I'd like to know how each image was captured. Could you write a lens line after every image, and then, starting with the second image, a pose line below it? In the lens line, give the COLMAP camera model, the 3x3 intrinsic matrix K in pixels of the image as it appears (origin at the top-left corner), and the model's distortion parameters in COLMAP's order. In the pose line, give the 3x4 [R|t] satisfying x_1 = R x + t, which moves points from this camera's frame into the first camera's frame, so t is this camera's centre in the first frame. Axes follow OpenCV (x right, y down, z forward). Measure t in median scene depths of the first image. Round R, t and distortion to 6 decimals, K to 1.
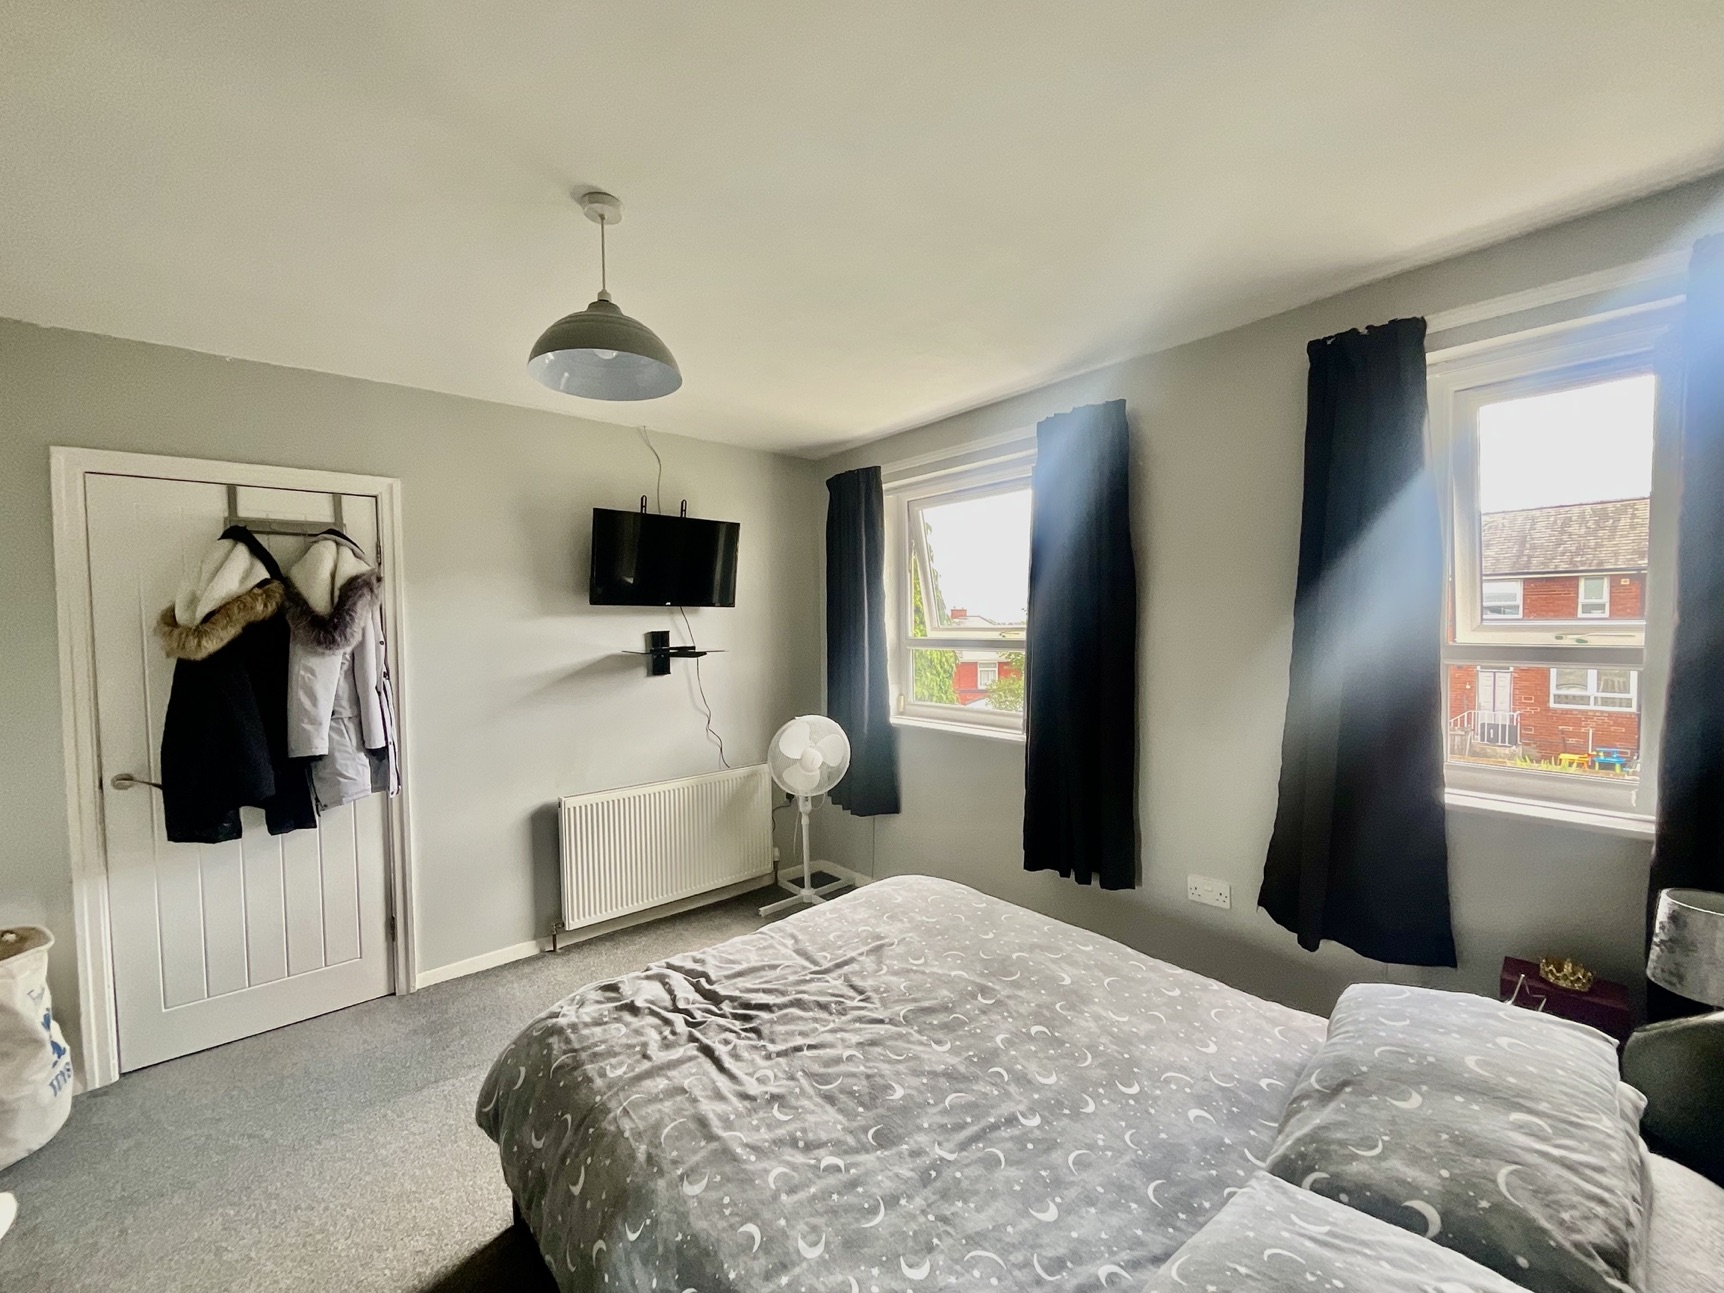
lens RADIAL K [[693.9, 0, 868.5], [0, 693.9, 663.5], [0, 0, 1]] dist [-0.024419, 0.000003]
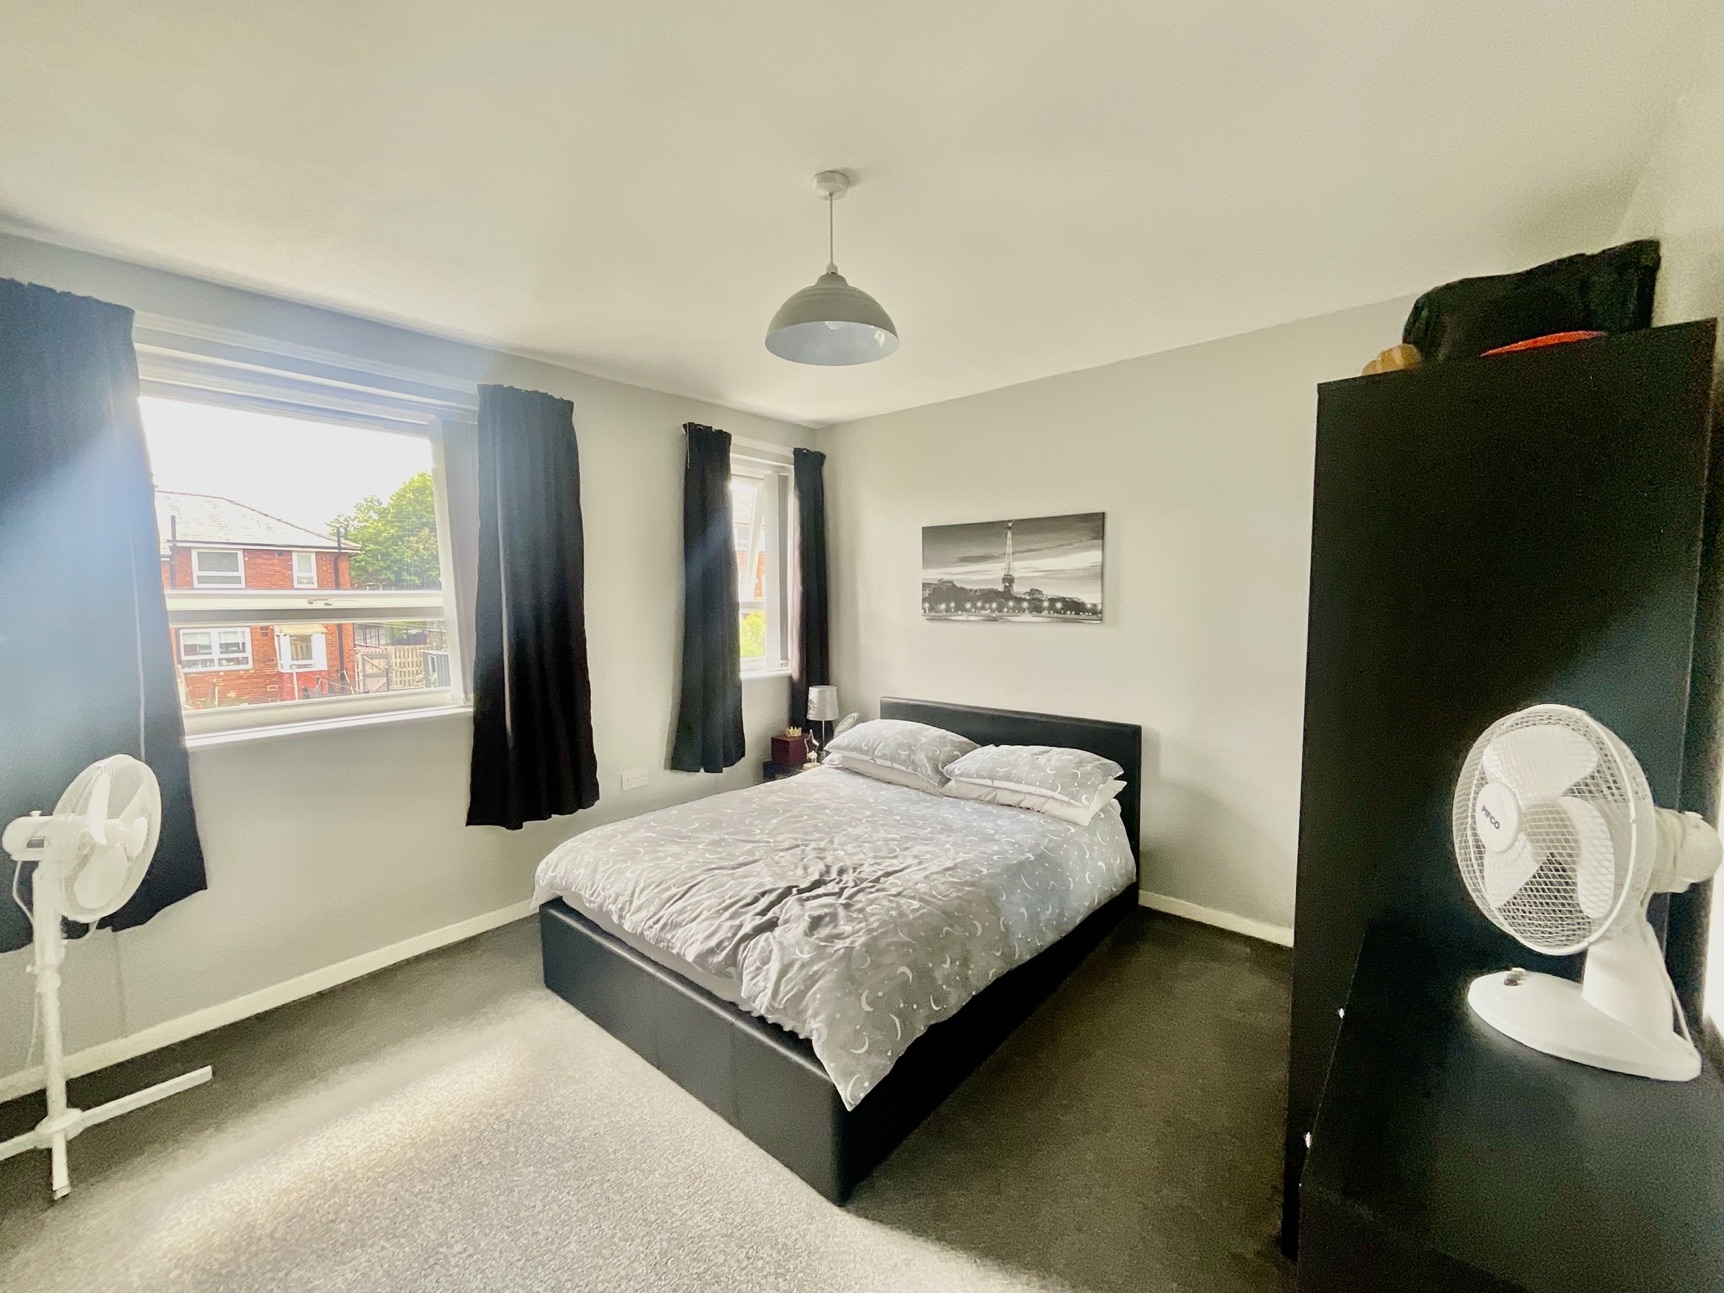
lens RADIAL K [[699.0, 0, 862.0], [0, 699.0, 646.5], [0, 0, 1]] dist [-0.005275, 0.004504]
pose [[-0.149244, -0.070139, 0.986310, -1.390334], [0.058267, 0.995124, 0.079582, -0.035010], [-0.987082, 0.069346, -0.144430, 1.032884]]
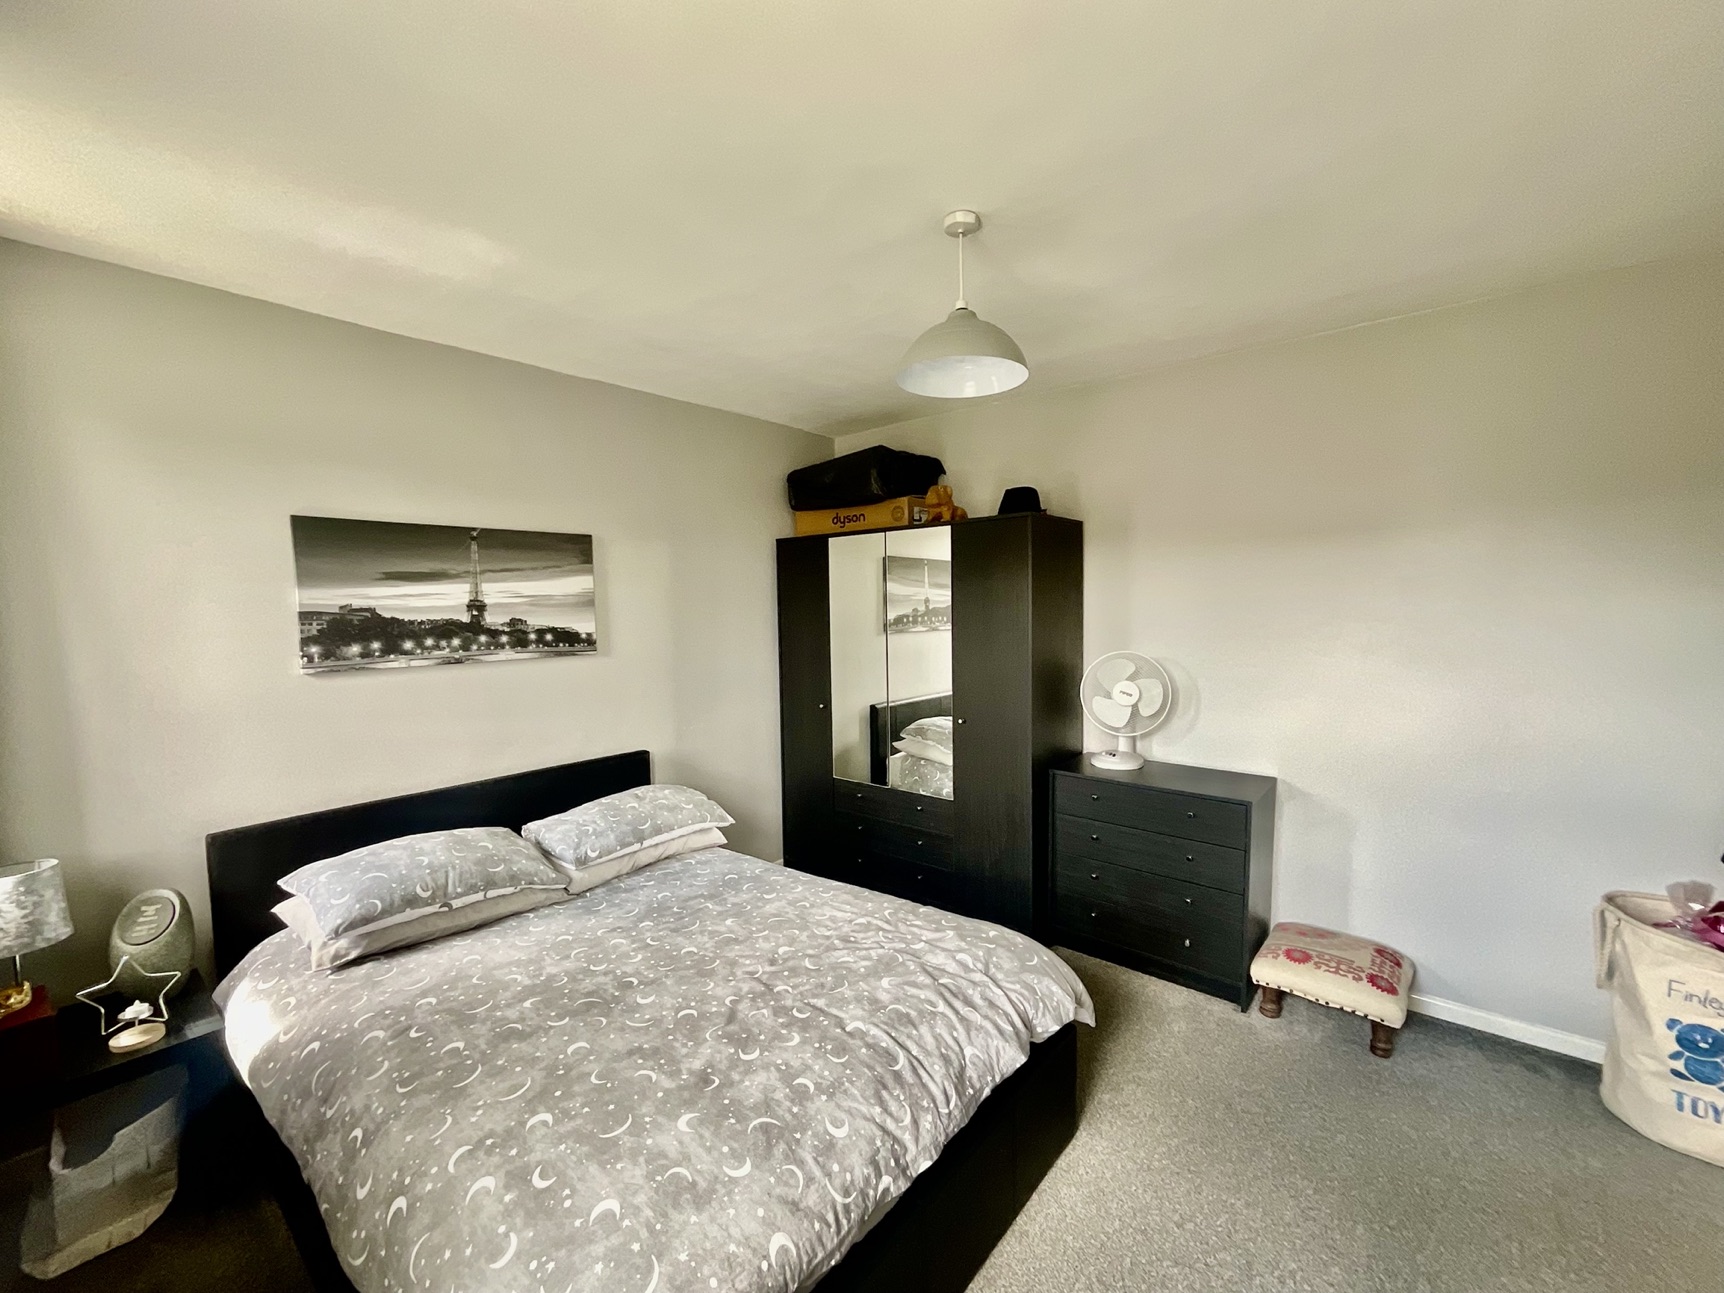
lens RADIAL K [[698.9, 0, 862.0], [0, 698.9, 646.5], [0, 0, 1]] dist [-0.002350, 0.000296]
pose [[-0.989117, 0.032733, -0.143446, -0.034924], [0.016891, 0.993756, 0.110291, -0.110160], [0.146161, 0.106668, -0.983493, 1.942248]]
